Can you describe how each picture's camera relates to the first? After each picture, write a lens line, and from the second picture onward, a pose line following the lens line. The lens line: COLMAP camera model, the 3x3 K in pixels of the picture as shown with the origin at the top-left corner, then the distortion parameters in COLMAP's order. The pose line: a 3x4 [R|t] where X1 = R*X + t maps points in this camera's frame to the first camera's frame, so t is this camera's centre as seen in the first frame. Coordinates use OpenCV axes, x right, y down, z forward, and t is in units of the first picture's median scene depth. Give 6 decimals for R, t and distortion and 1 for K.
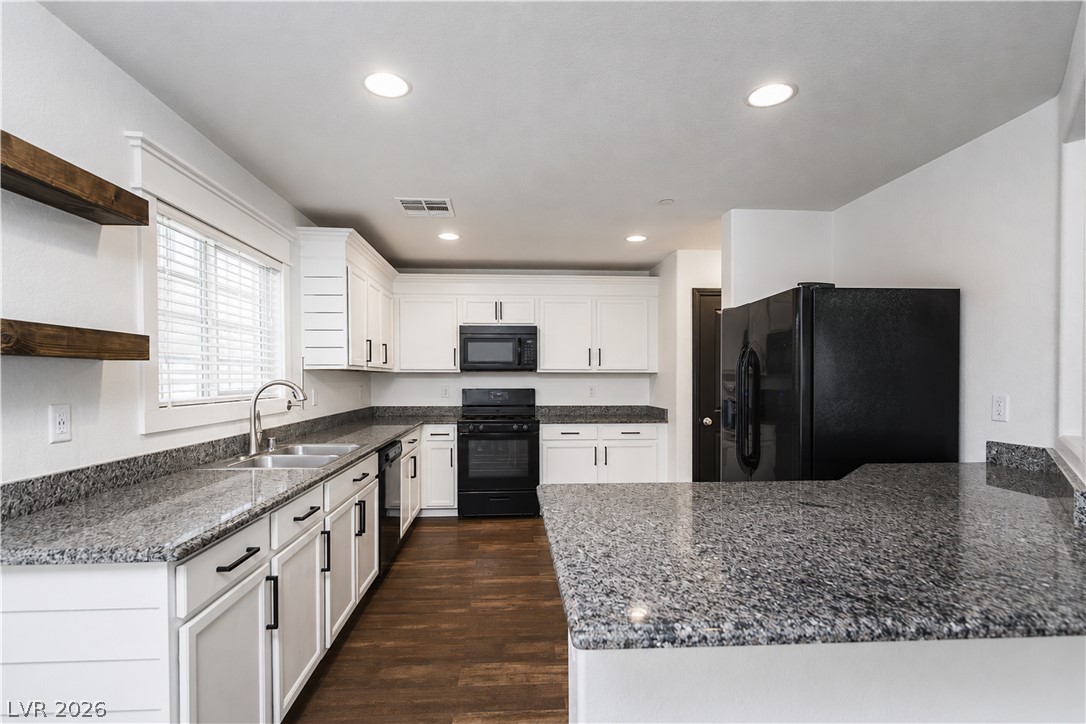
lens RADIAL K [[506.2, 0, 528.2], [0, 506.2, 377.5], [0, 0, 1]] dist [-0.000950, -0.000370]
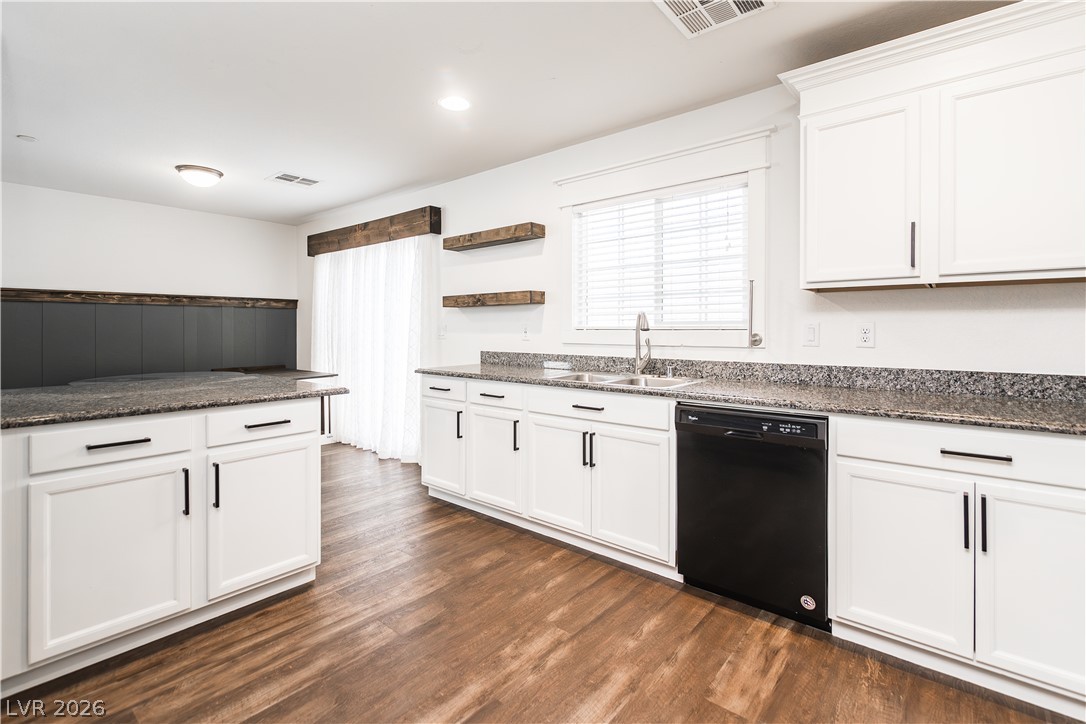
lens RADIAL K [[504.2, 0, 539.4], [0, 504.2, 331.5], [0, 0, 1]] dist [-0.000502, -0.000130]
pose [[-0.679765, 0.004551, -0.733416, 0.251121], [0.001230, 0.999986, 0.005065, 0.024971], [0.733429, 0.002541, -0.679761, 0.891807]]
